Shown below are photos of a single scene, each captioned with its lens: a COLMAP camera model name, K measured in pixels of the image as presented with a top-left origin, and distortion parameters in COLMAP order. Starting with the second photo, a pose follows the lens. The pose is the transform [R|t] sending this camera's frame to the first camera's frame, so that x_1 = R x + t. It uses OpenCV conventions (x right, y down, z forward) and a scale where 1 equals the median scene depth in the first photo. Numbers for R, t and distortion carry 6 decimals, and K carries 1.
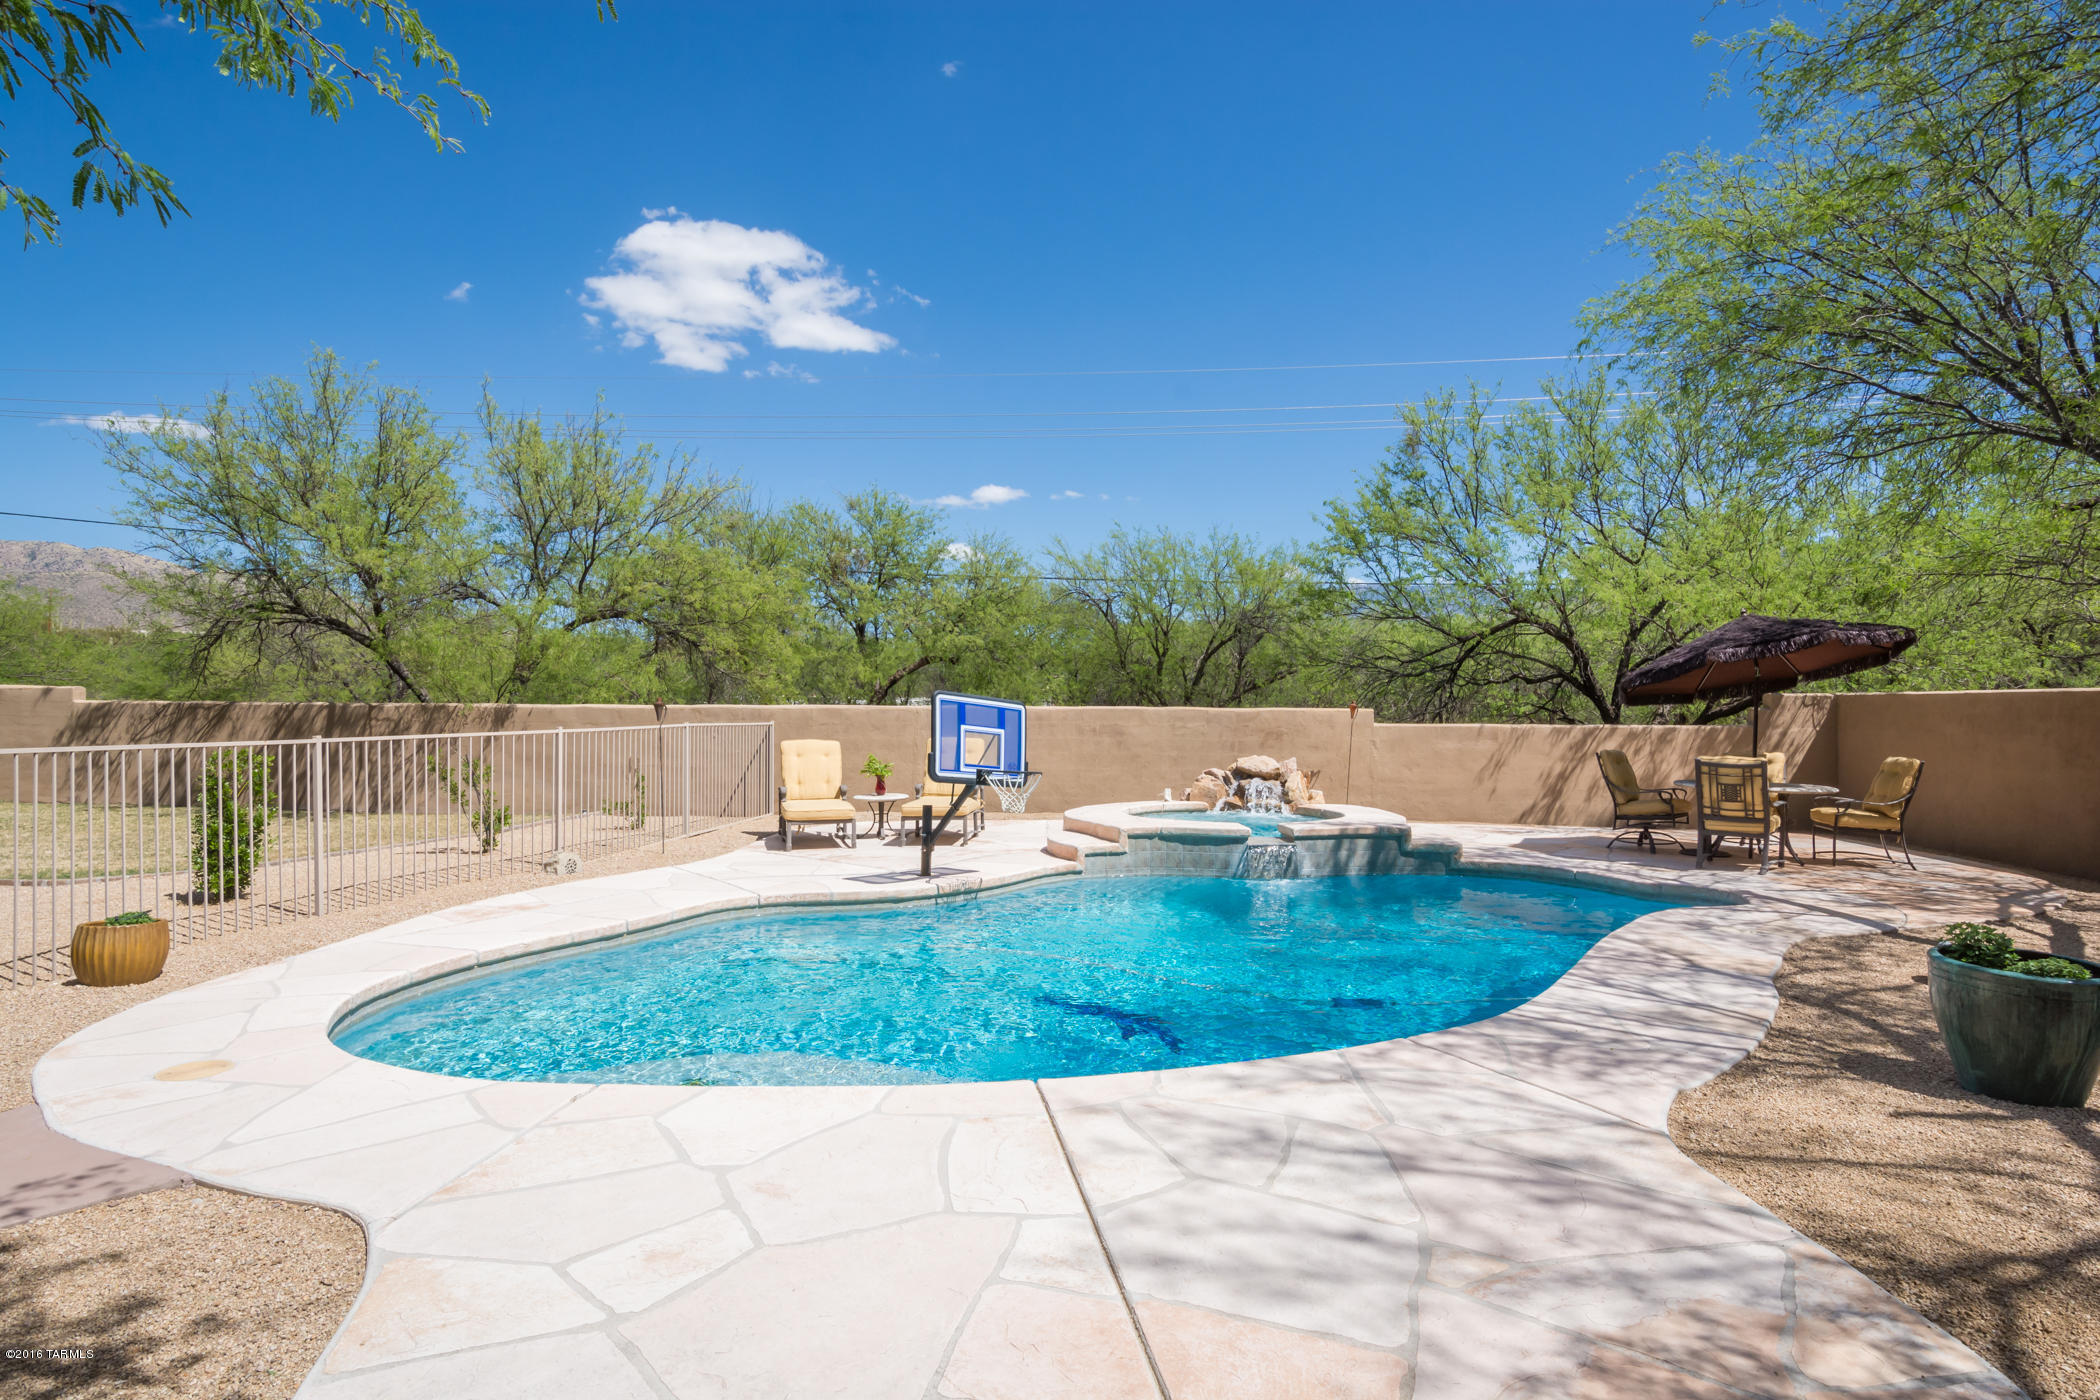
lens RADIAL K [[1224.9, 0, 1036.9], [0, 1224.9, 698.4], [0, 0, 1]] dist [0.041086, 0.000334]
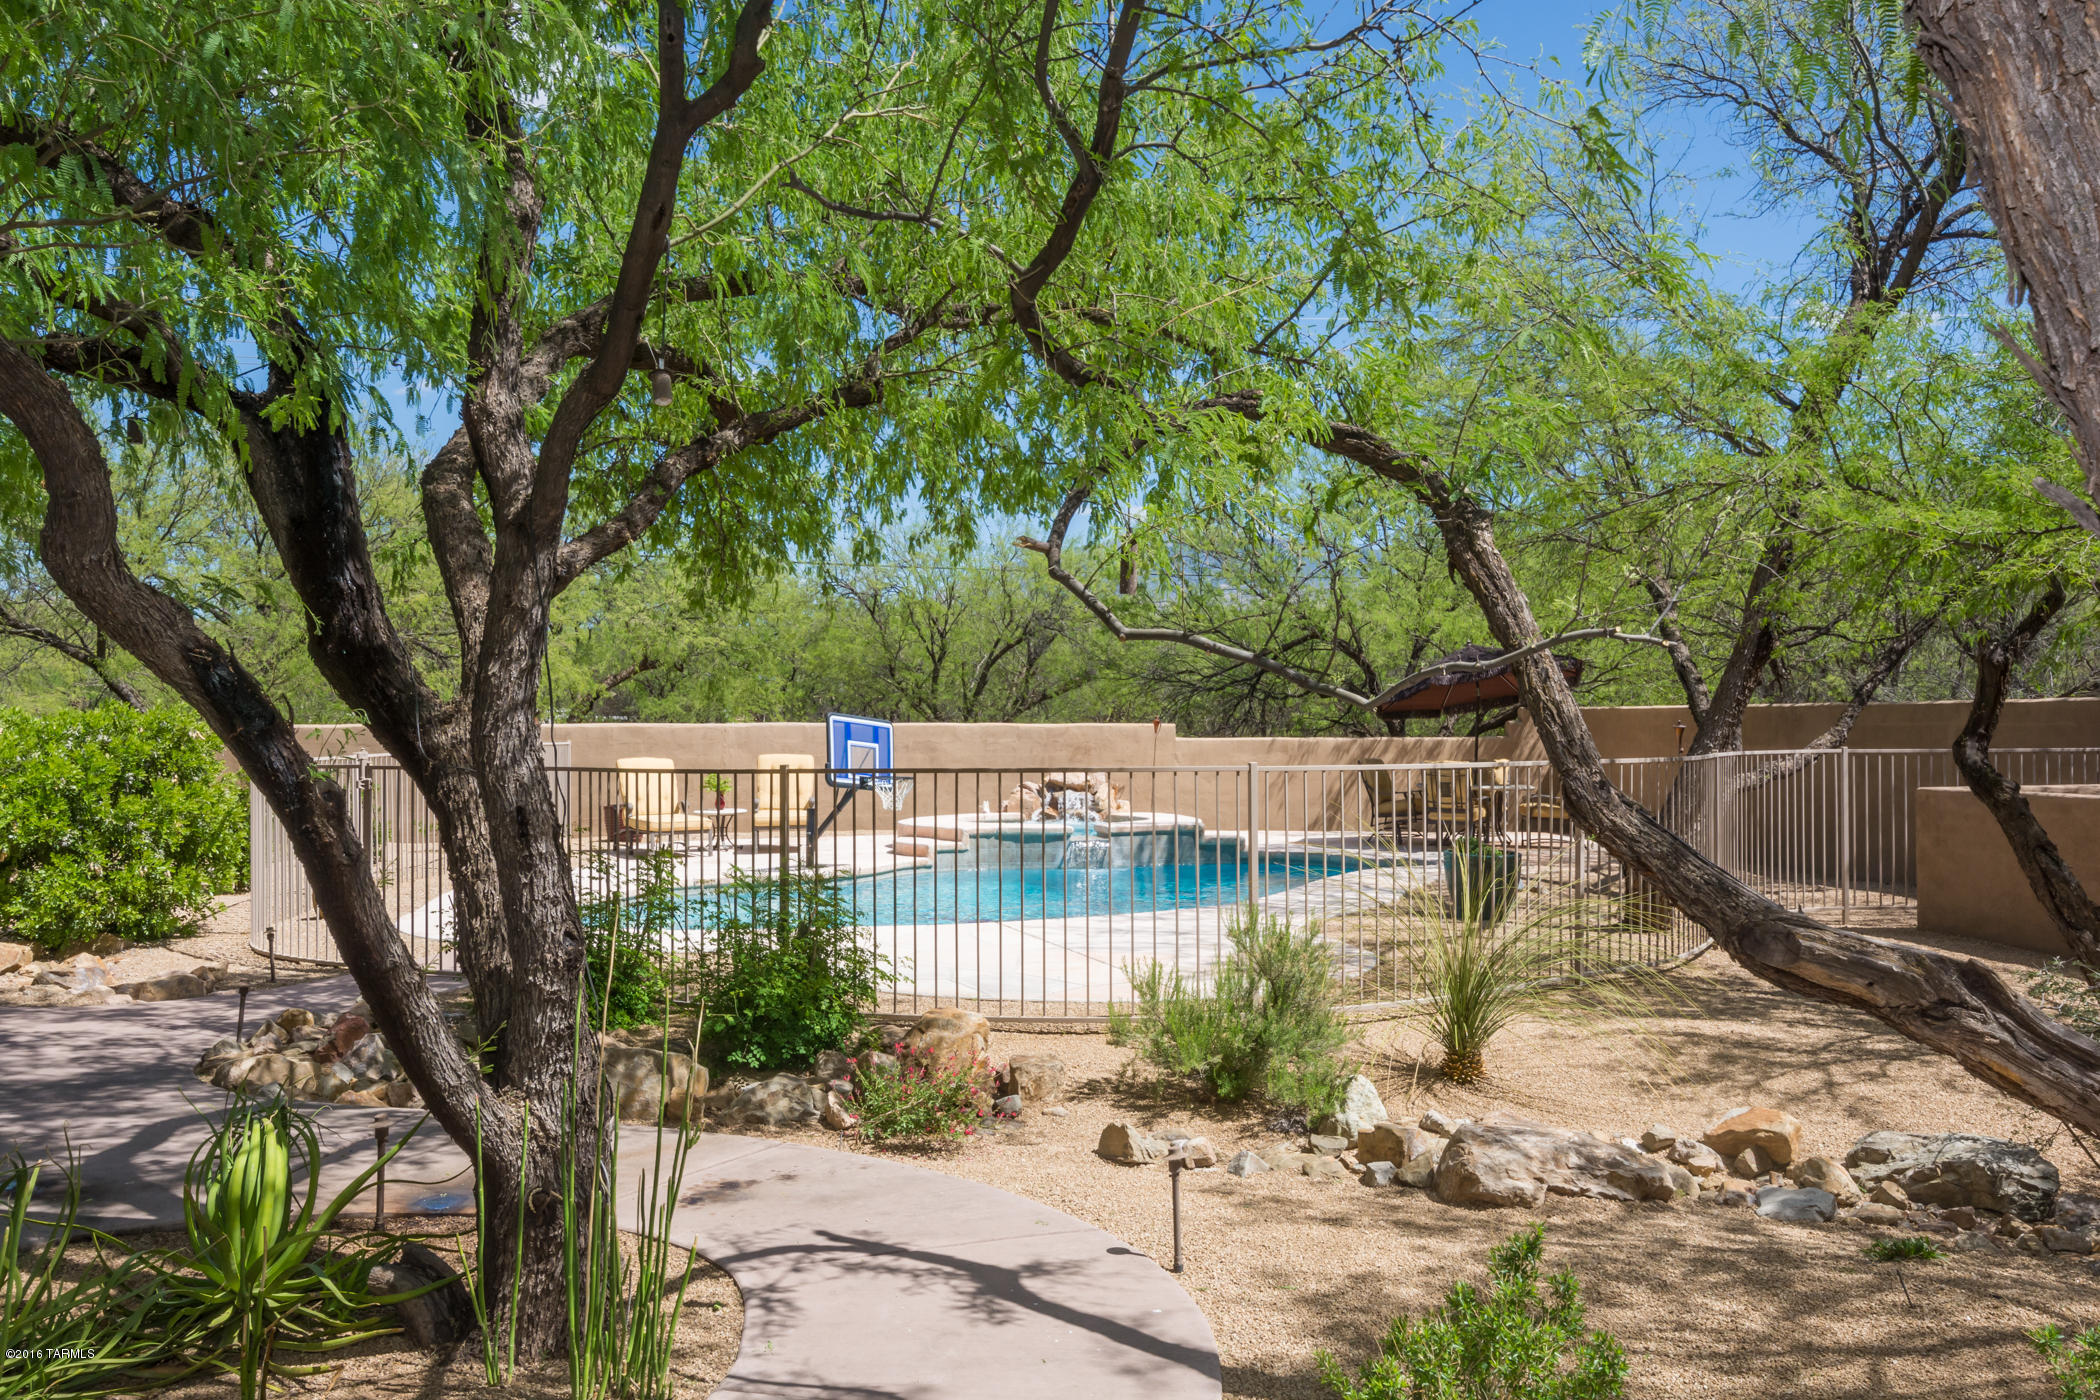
lens RADIAL K [[1699.7, 0, 1052.6], [0, 1699.7, 704.2], [0, 0, 1]] dist [-0.000991, 0.000128]
pose [[0.982211, -0.005479, 0.187703, -0.088619], [0.006085, 0.999978, -0.002652, -0.004524], [-0.187684, 0.003747, 0.982222, -0.356163]]
